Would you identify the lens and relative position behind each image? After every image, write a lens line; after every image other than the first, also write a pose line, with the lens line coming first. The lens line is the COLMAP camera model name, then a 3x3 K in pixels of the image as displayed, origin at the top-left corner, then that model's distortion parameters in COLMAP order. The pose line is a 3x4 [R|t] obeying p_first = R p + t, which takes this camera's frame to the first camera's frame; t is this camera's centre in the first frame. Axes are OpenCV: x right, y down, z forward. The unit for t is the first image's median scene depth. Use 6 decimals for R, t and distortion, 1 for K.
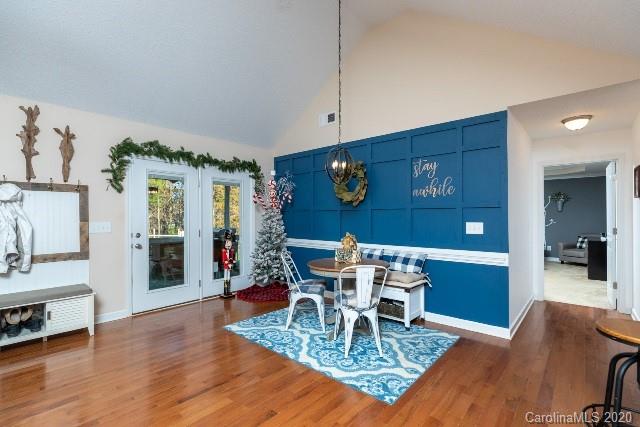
lens RADIAL K [[302.8, 0, 320.0], [0, 302.8, 213.5], [0, 0, 1]] dist [0.000285, 0.000155]
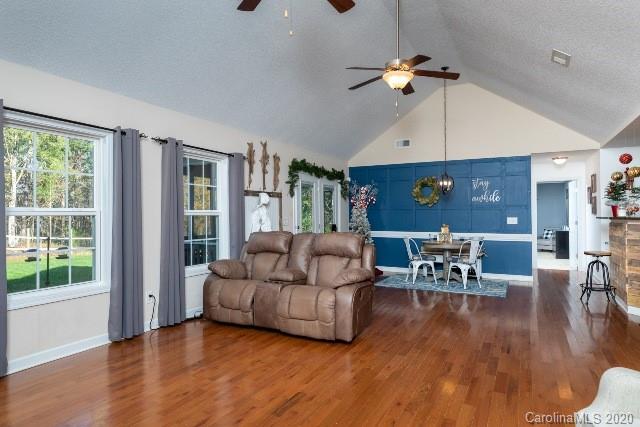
lens RADIAL K [[406.6, 0, 320.0], [0, 406.6, 213.5], [0, 0, 1]] dist [-0.000095, -0.000794]
pose [[0.967812, -0.001035, 0.251673, -1.020933], [-0.000475, 0.999982, 0.005940, -0.005549], [-0.251675, -0.005869, 0.967794, -0.870592]]
